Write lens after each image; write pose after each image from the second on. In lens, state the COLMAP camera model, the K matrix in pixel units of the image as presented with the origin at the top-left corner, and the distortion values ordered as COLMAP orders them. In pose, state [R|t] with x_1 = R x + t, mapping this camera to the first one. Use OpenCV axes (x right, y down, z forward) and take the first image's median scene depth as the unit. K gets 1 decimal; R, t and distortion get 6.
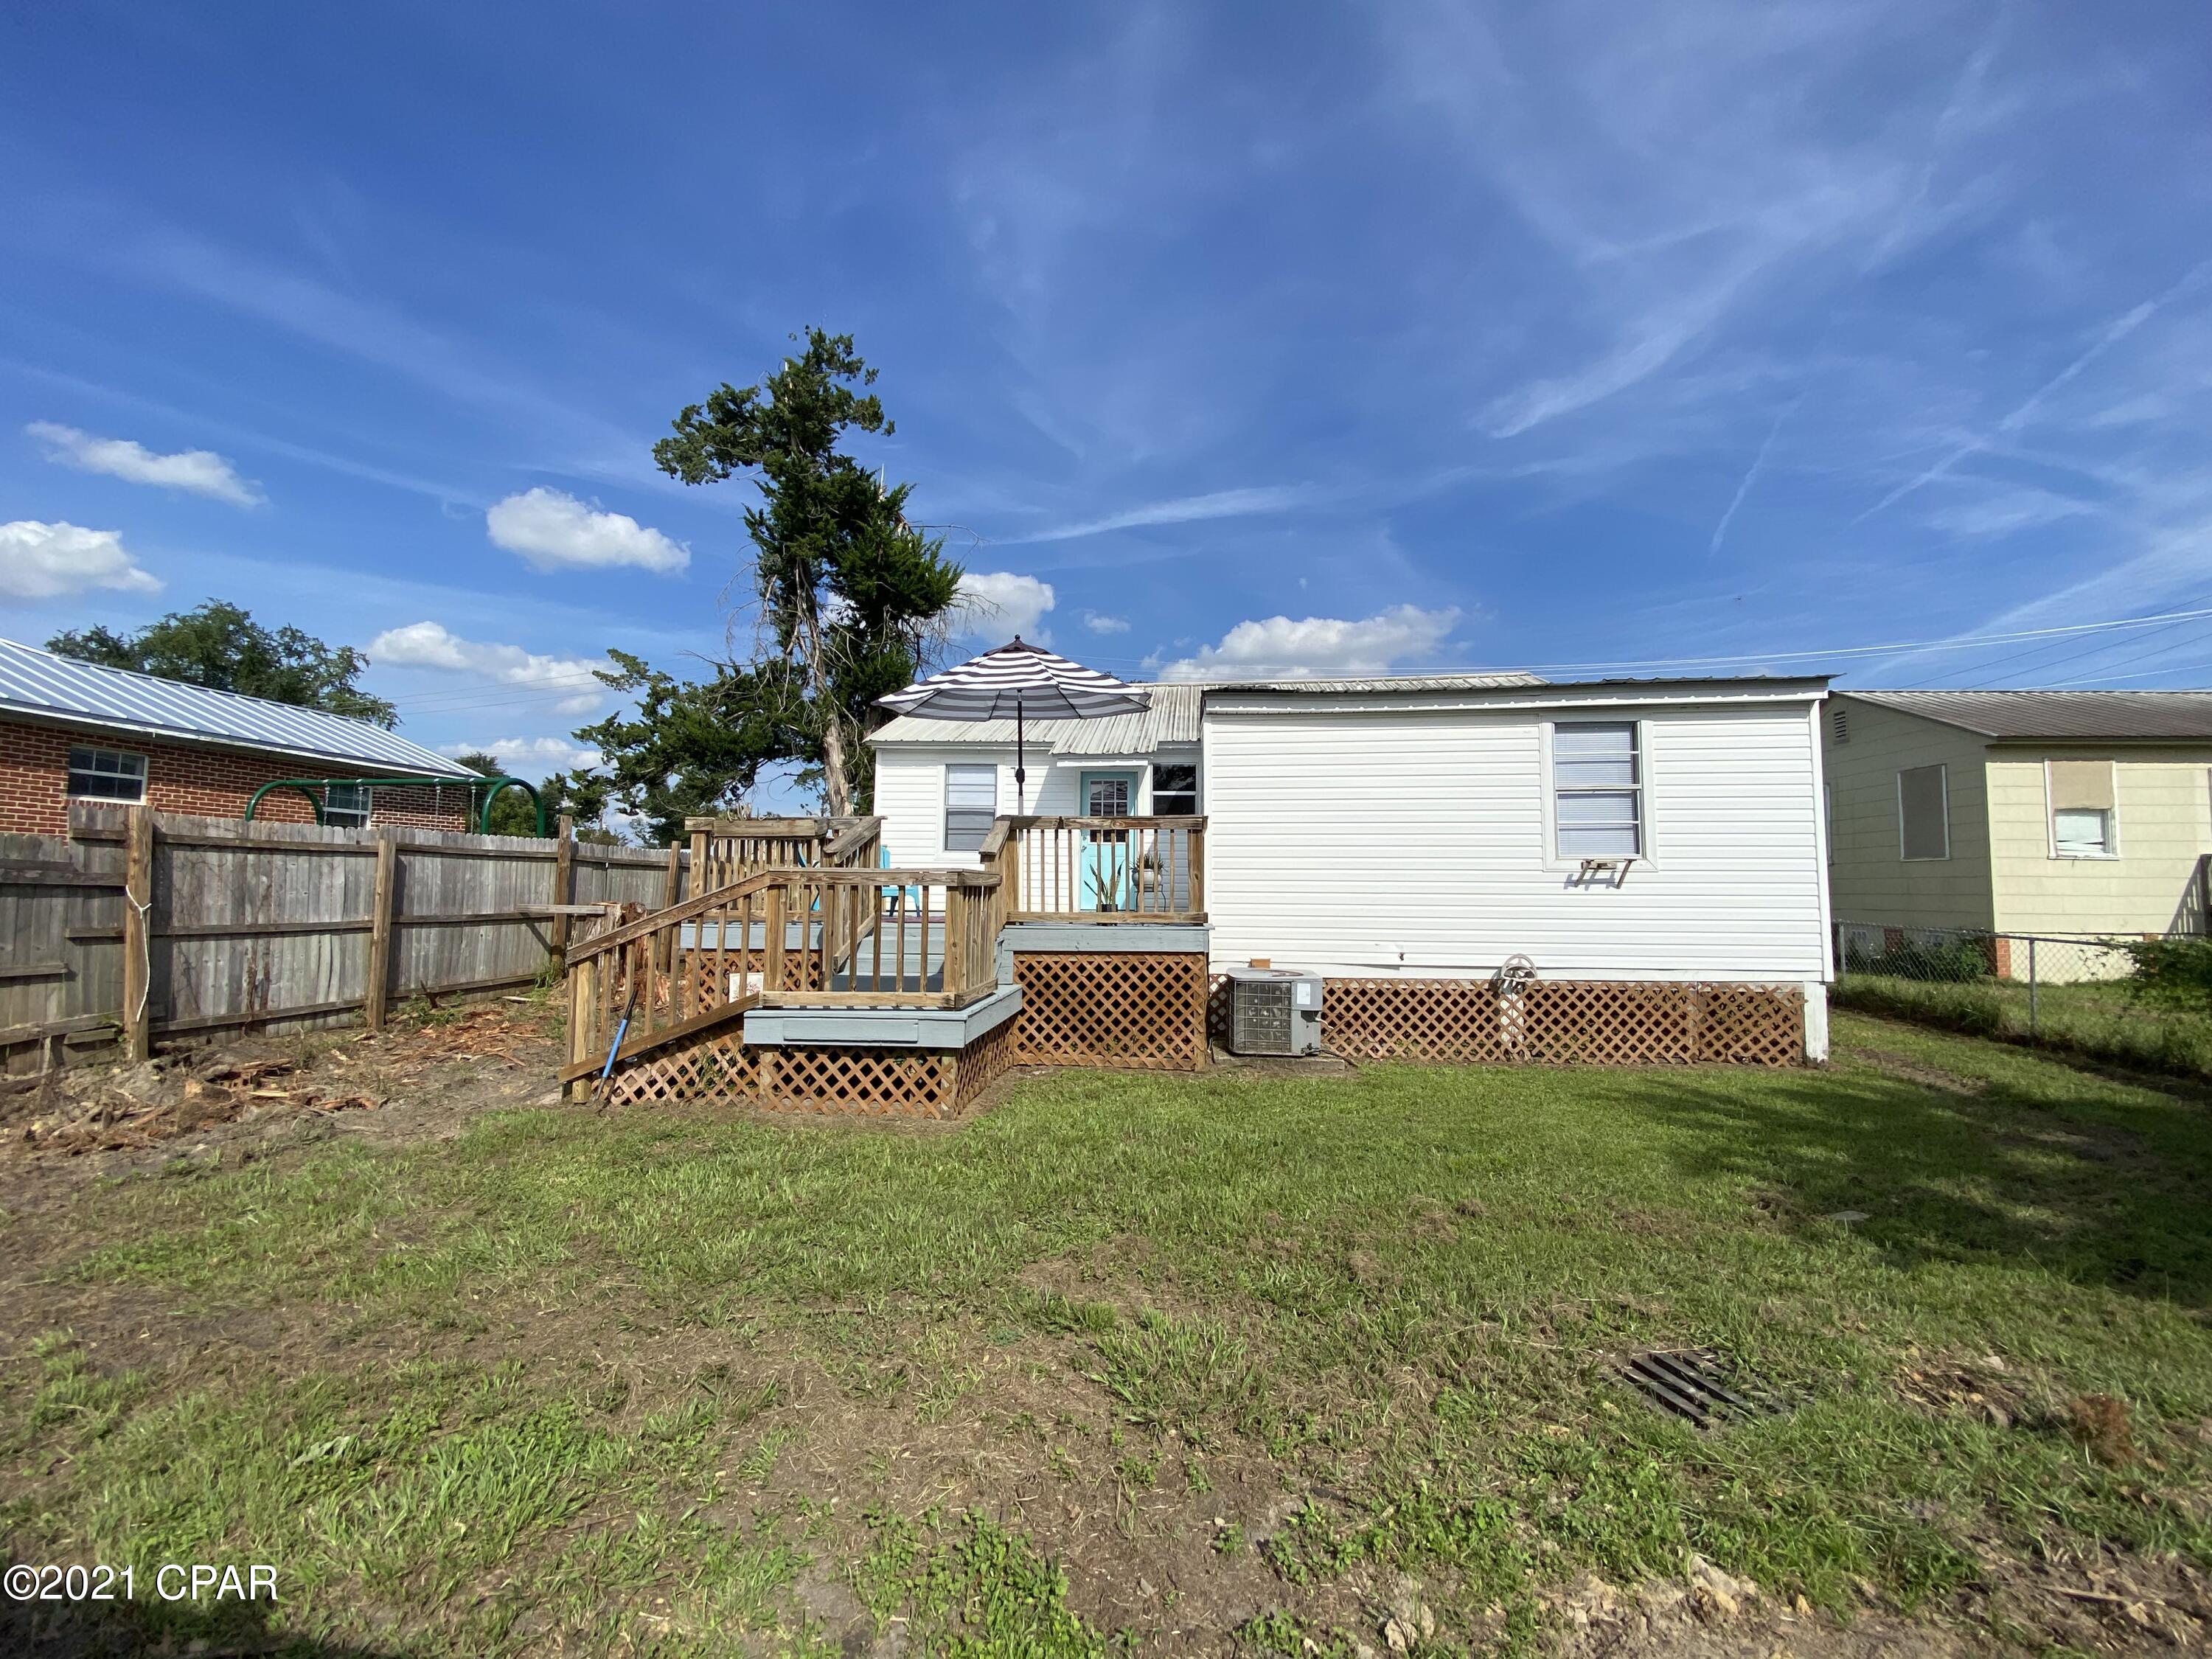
lens RADIAL K [[890.5, 0, 1102.1], [0, 890.5, 819.6], [0, 0, 1]] dist [0.049096, -0.036334]
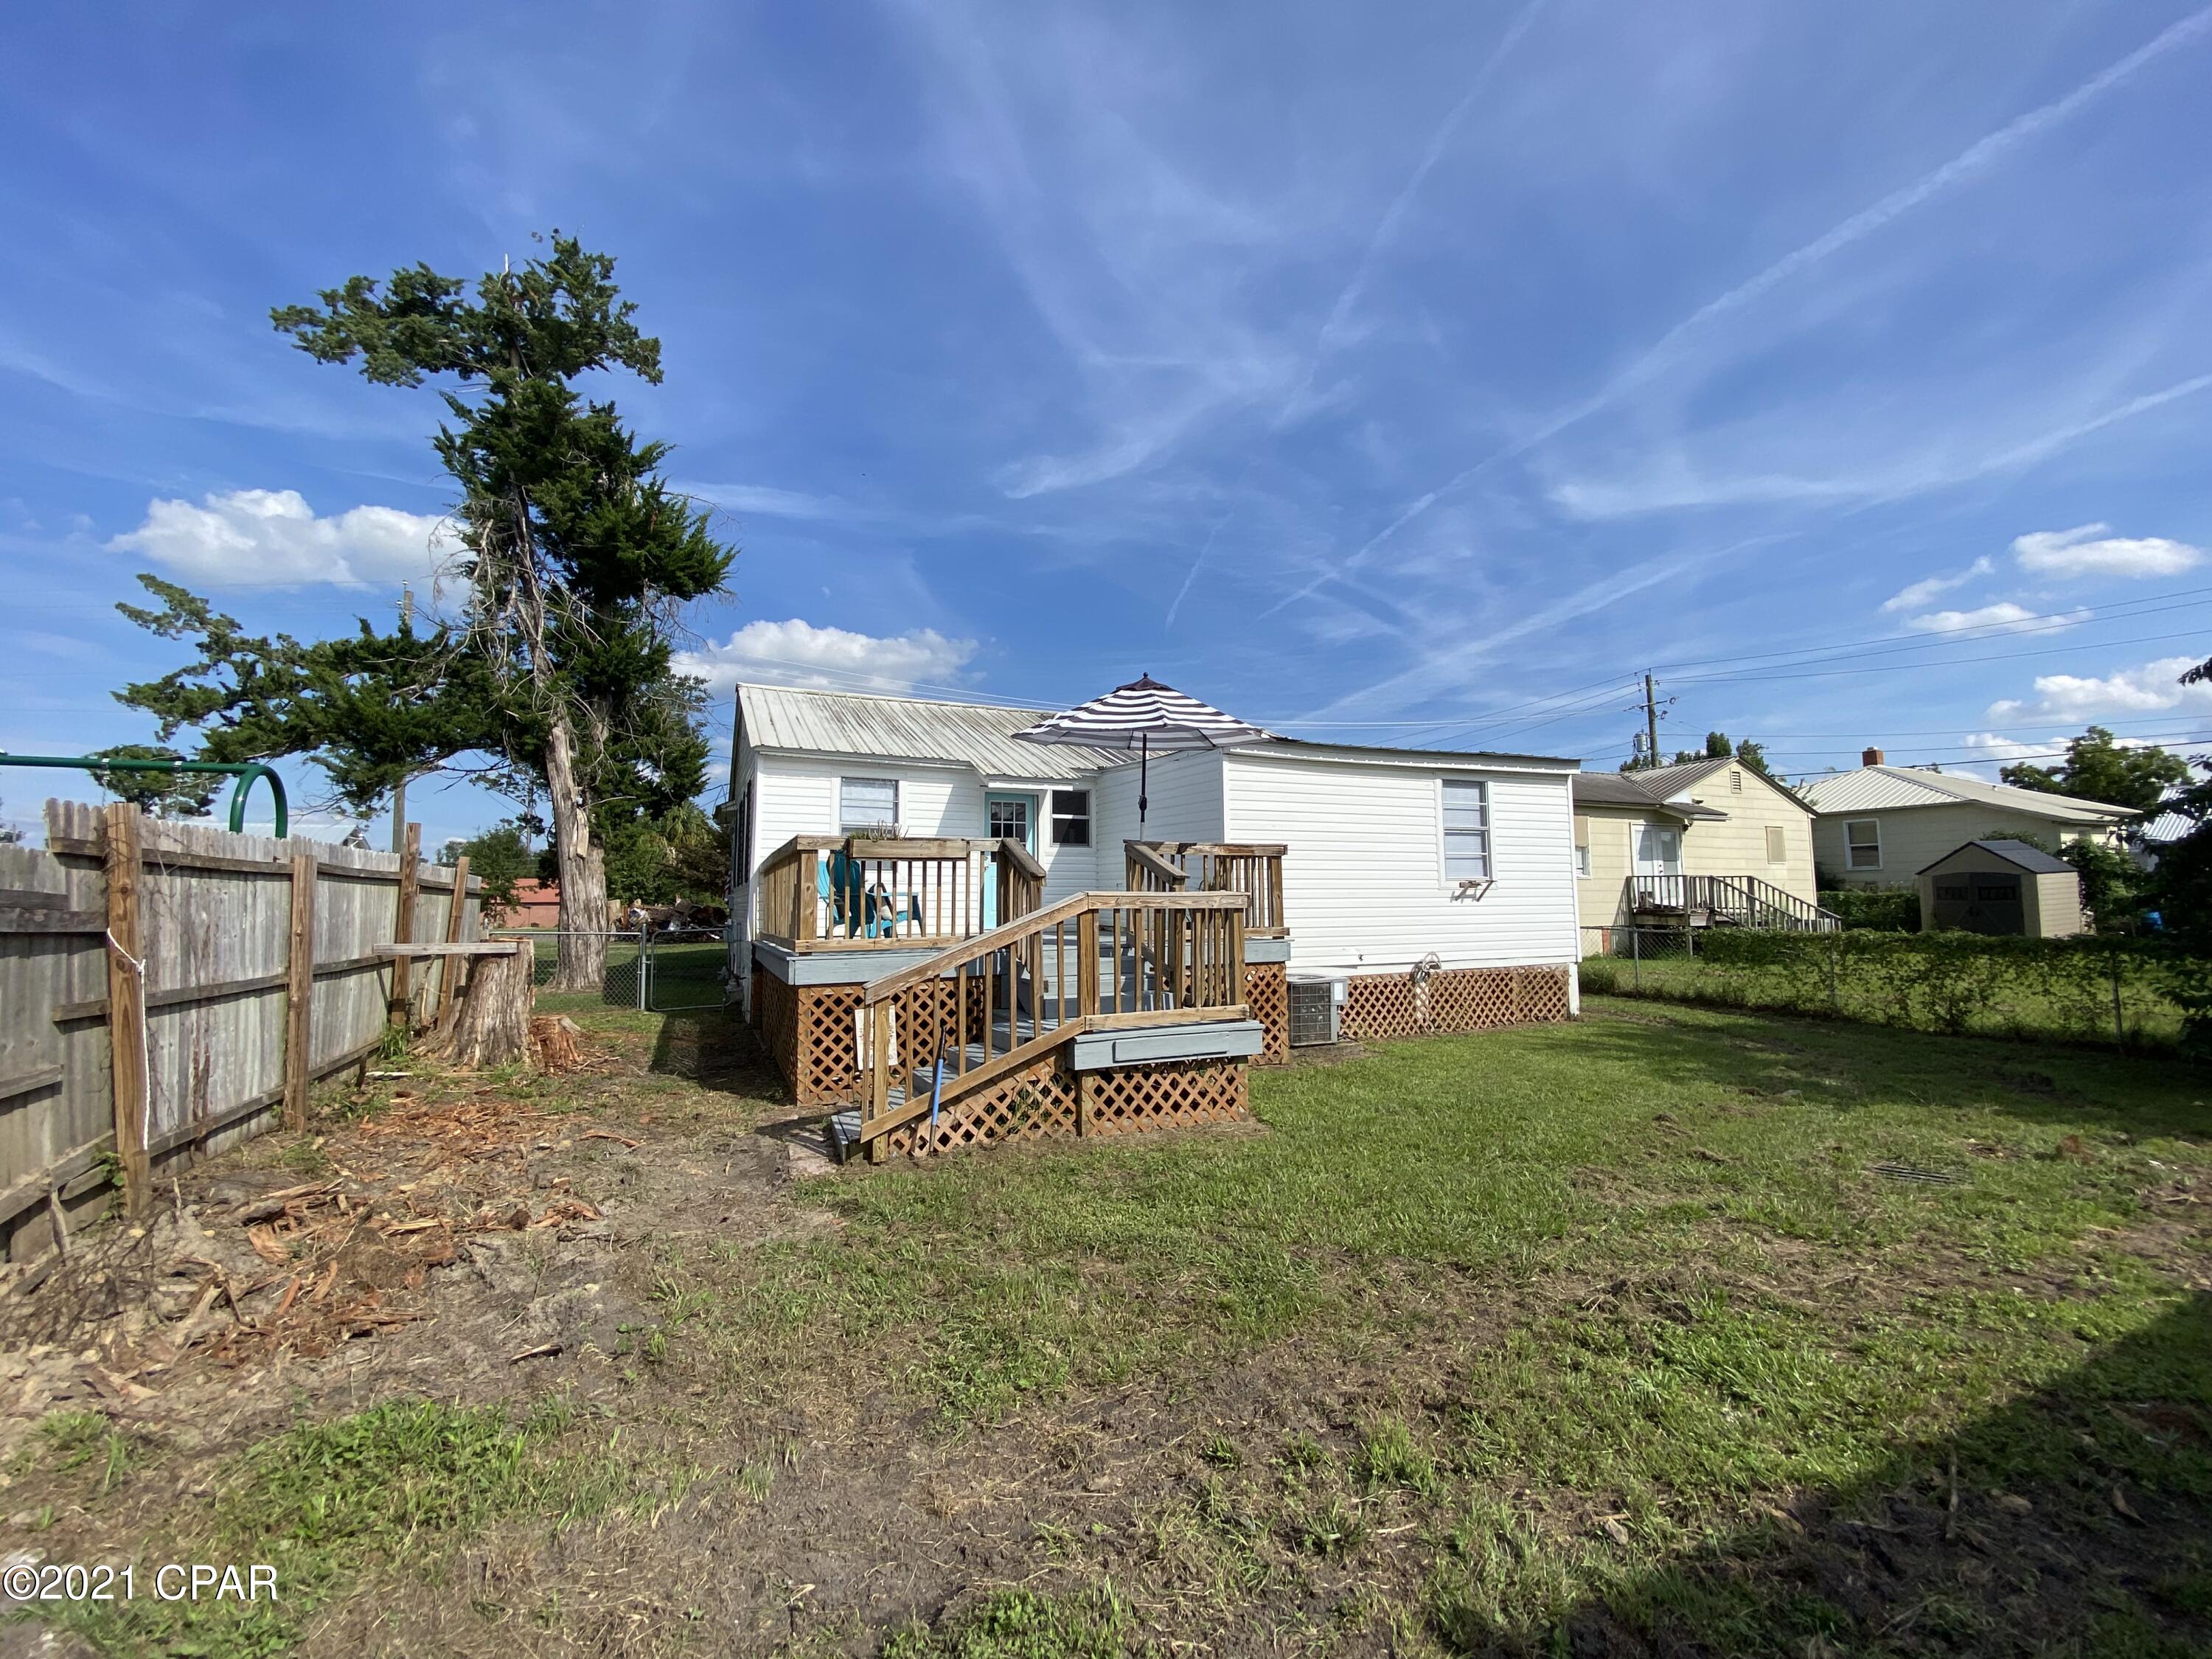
lens RADIAL K [[890.5, 0, 1102.1], [0, 890.5, 819.6], [0, 0, 1]] dist [0.049096, -0.036334]
pose [[0.862050, 0.032464, 0.505783, -0.452361], [-0.022441, 0.999413, -0.025899, -0.000542], [-0.506327, 0.010976, 0.862272, 0.070350]]
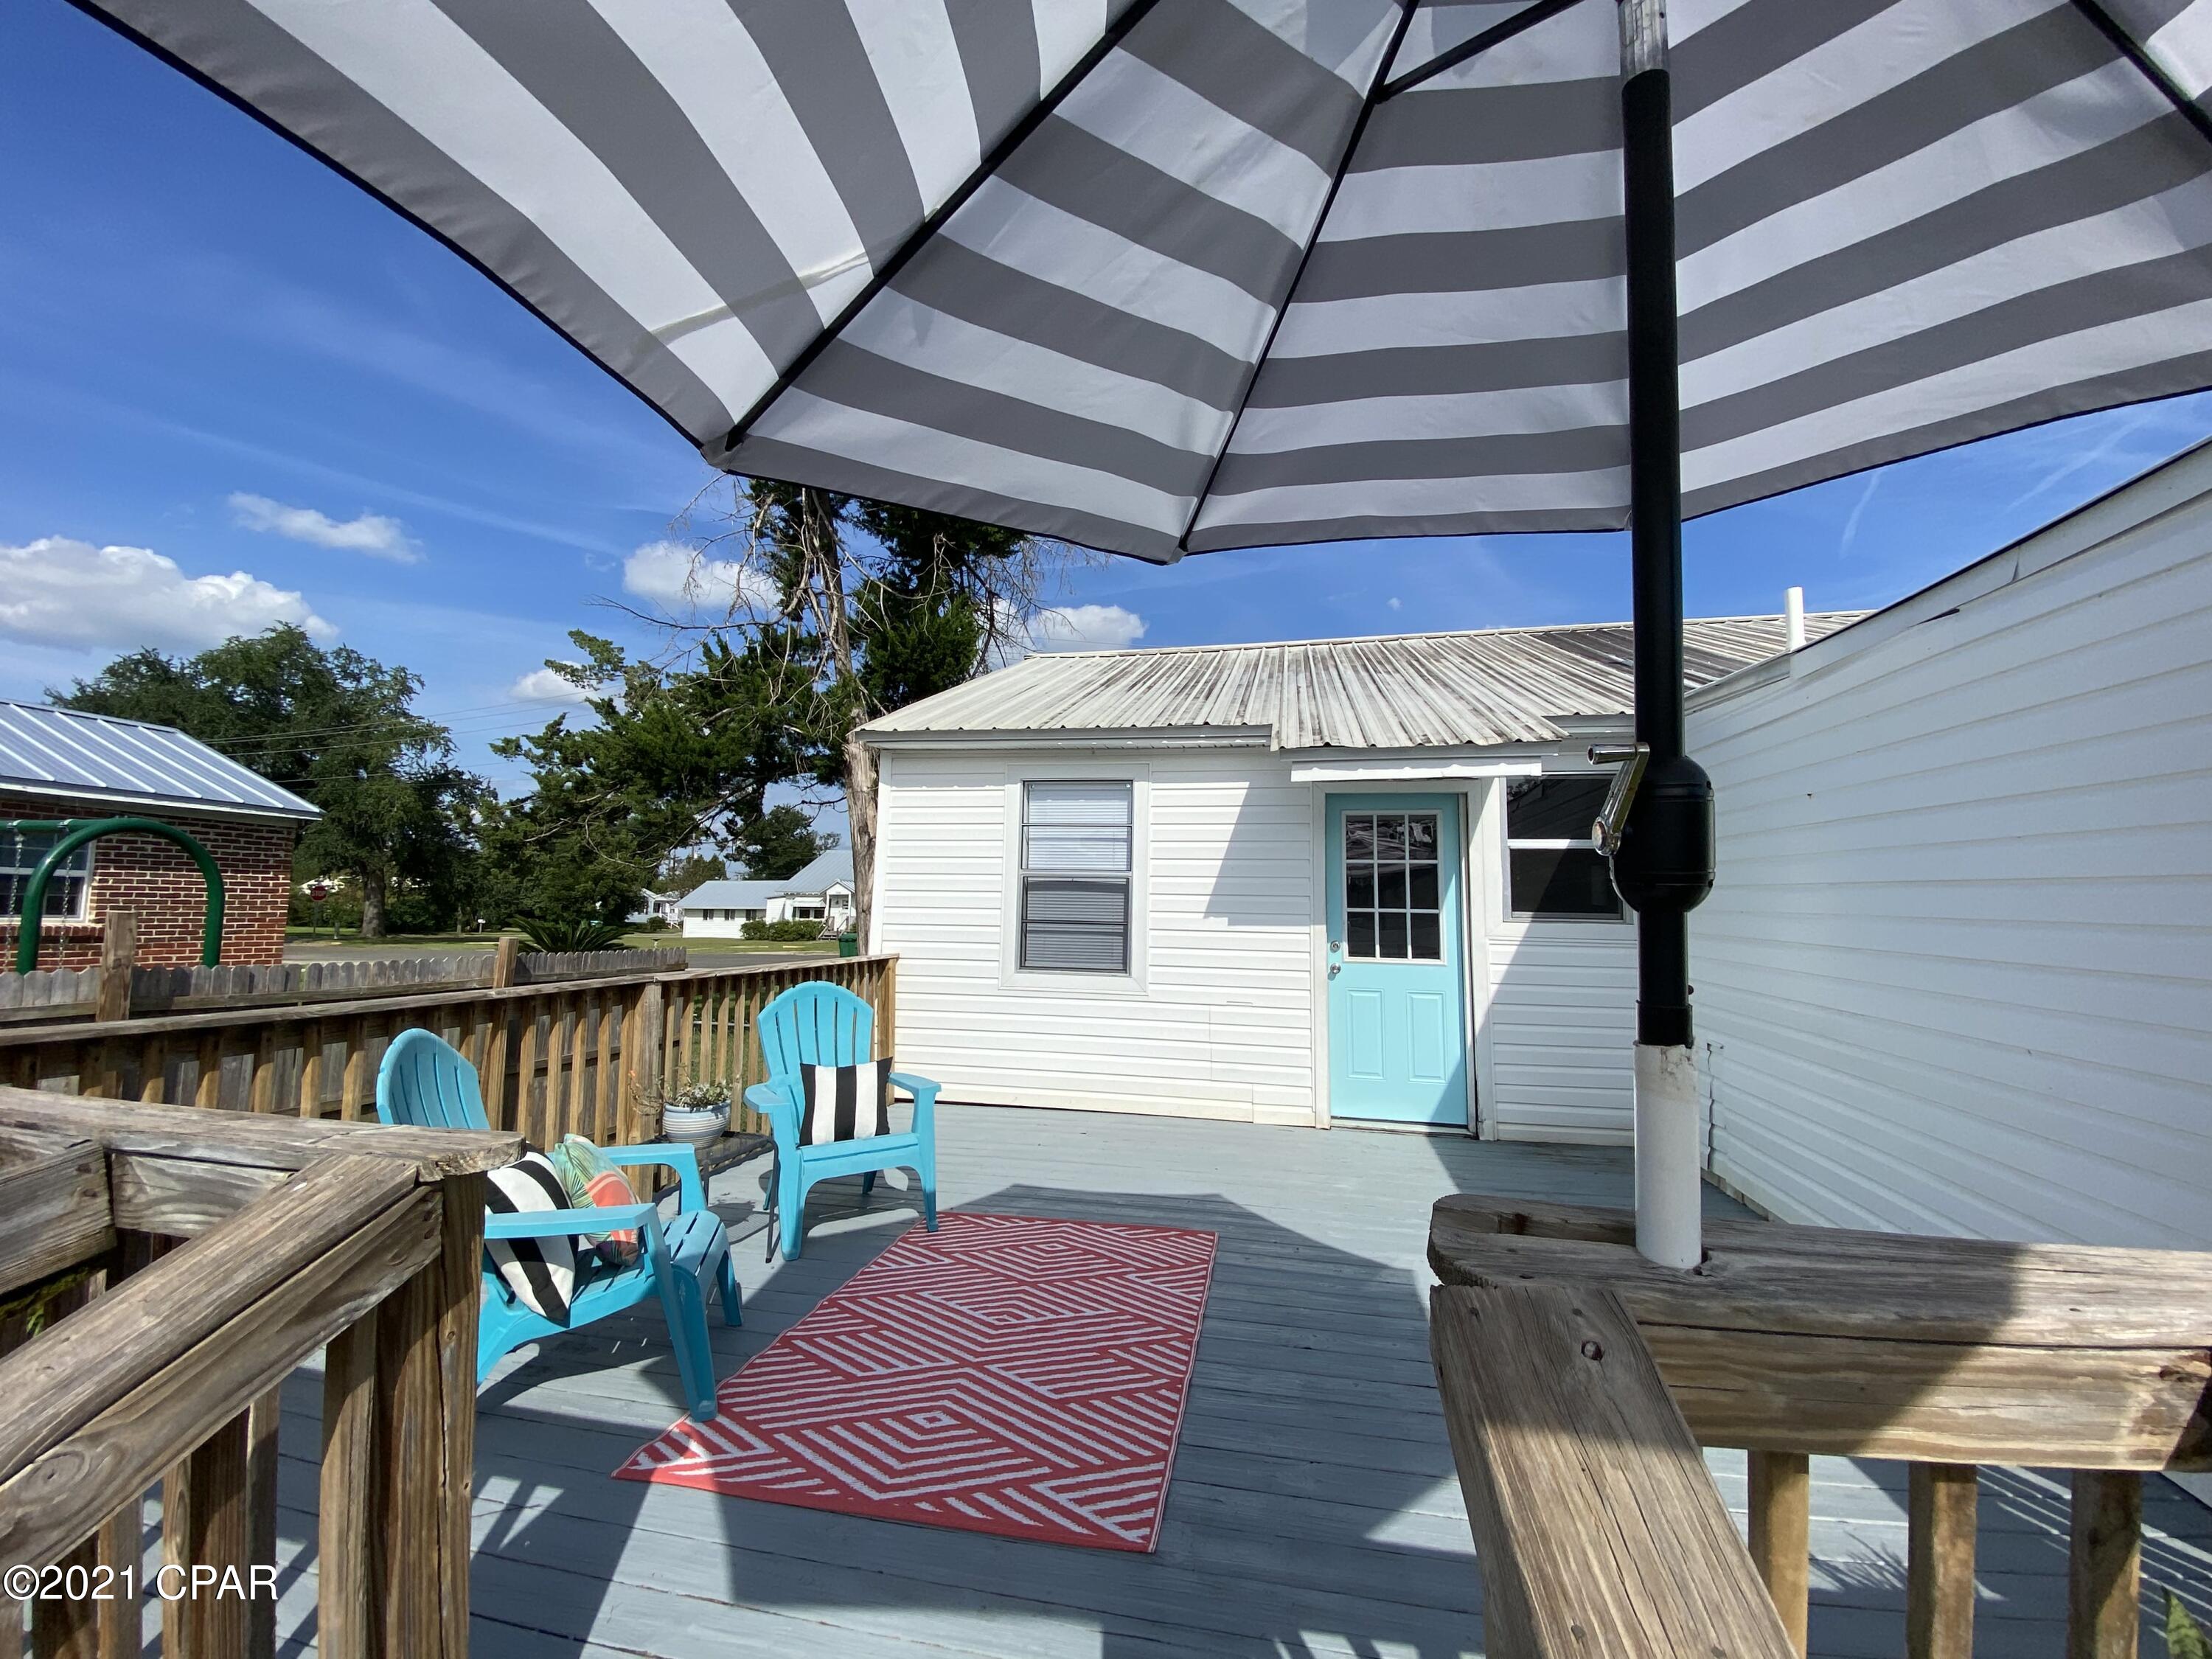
lens RADIAL K [[886.2, 0, 1099.1], [0, 886.2, 821.2], [0, 0, 1]] dist [0.033849, -0.028476]
pose [[0.994250, -0.004754, -0.106979, -0.095045], [0.002070, 0.999681, -0.025183, -0.032736], [0.107064, 0.024816, 0.993942, 0.603795]]
